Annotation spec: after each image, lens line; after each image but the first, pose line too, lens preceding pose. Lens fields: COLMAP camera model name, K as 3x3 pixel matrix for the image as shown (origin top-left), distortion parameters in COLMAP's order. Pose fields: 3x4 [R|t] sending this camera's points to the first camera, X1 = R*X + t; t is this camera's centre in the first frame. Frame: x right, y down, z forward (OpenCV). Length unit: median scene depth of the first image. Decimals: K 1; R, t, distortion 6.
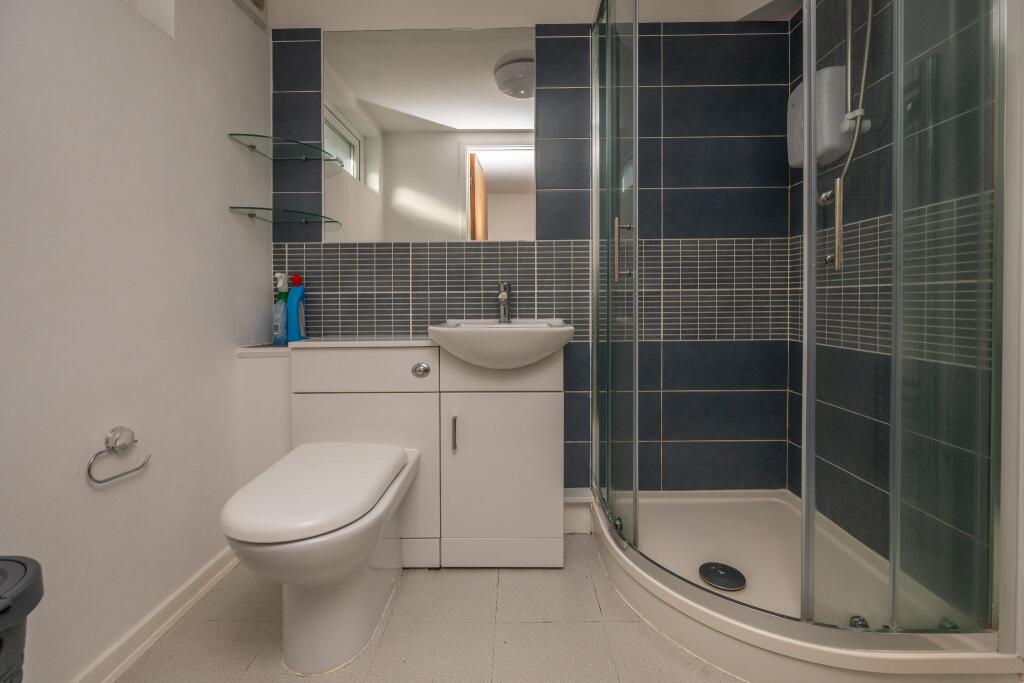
lens RADIAL K [[409.8, 0, 523.3], [0, 409.8, 306.4], [0, 0, 1]] dist [0.003972, -0.001720]
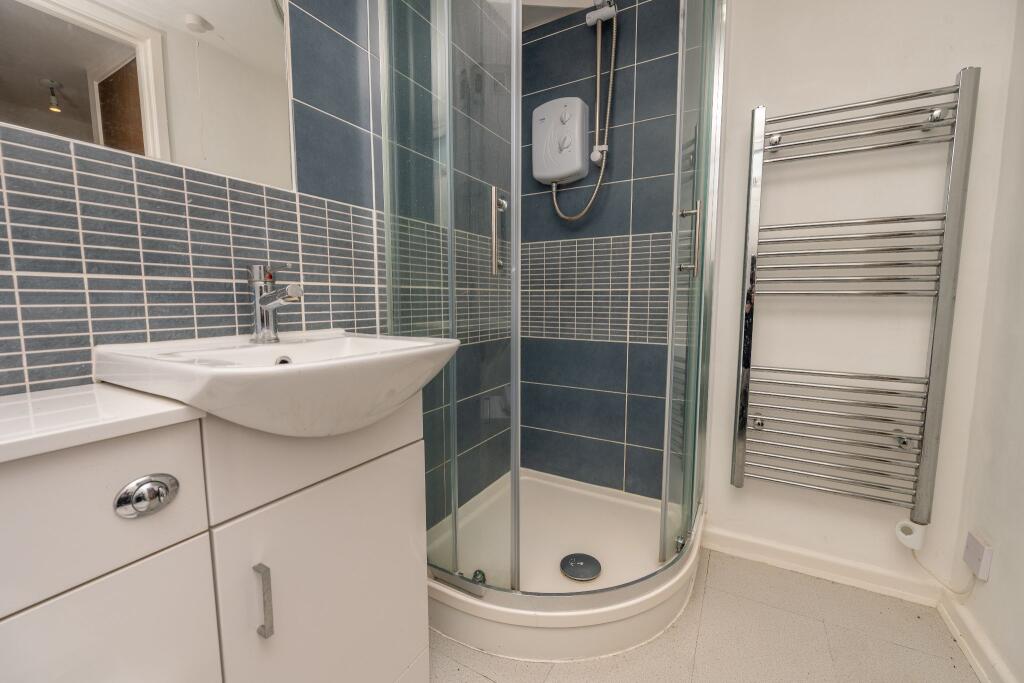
lens RADIAL K [[409.8, 0, 513.5], [0, 409.8, 337.9], [0, 0, 1]] dist [0.003972, -0.001720]
pose [[0.503080, -0.073963, 0.861069, -0.324116], [0.008830, 0.996719, 0.080456, -0.004185], [-0.864195, -0.032873, 0.502082, 0.458016]]
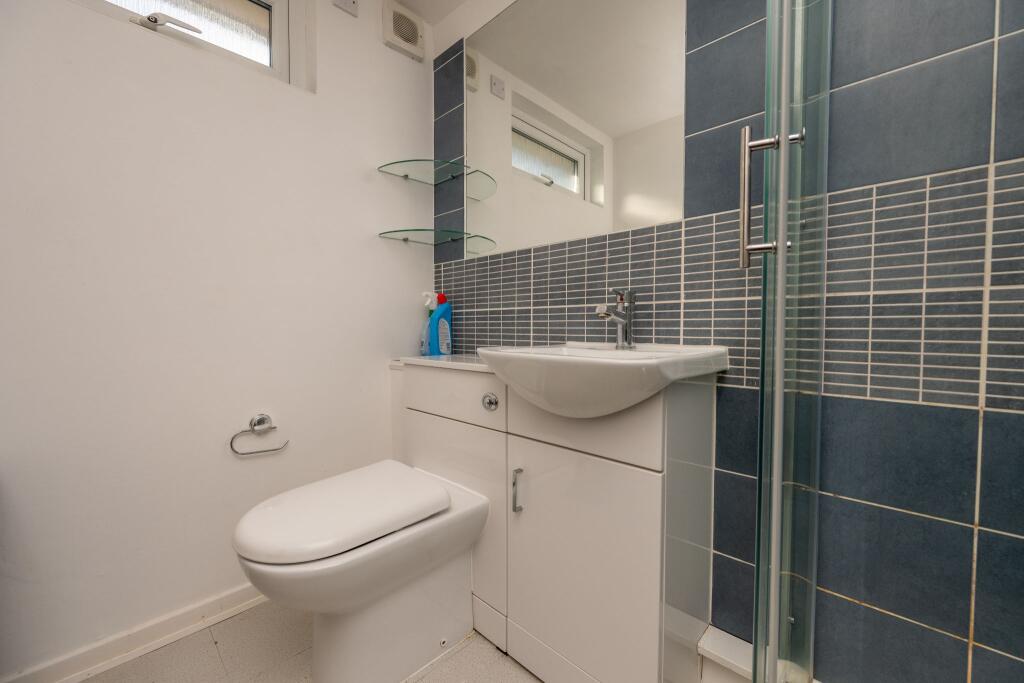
lens RADIAL K [[409.8, 0, 522.8], [0, 409.8, 340.4], [0, 0, 1]] dist [0.003972, -0.001720]
pose [[0.724962, 0.029963, -0.688136, 0.291537], [-0.015004, 0.999503, 0.027715, 0.009472], [0.688625, -0.009768, 0.725052, 0.381565]]
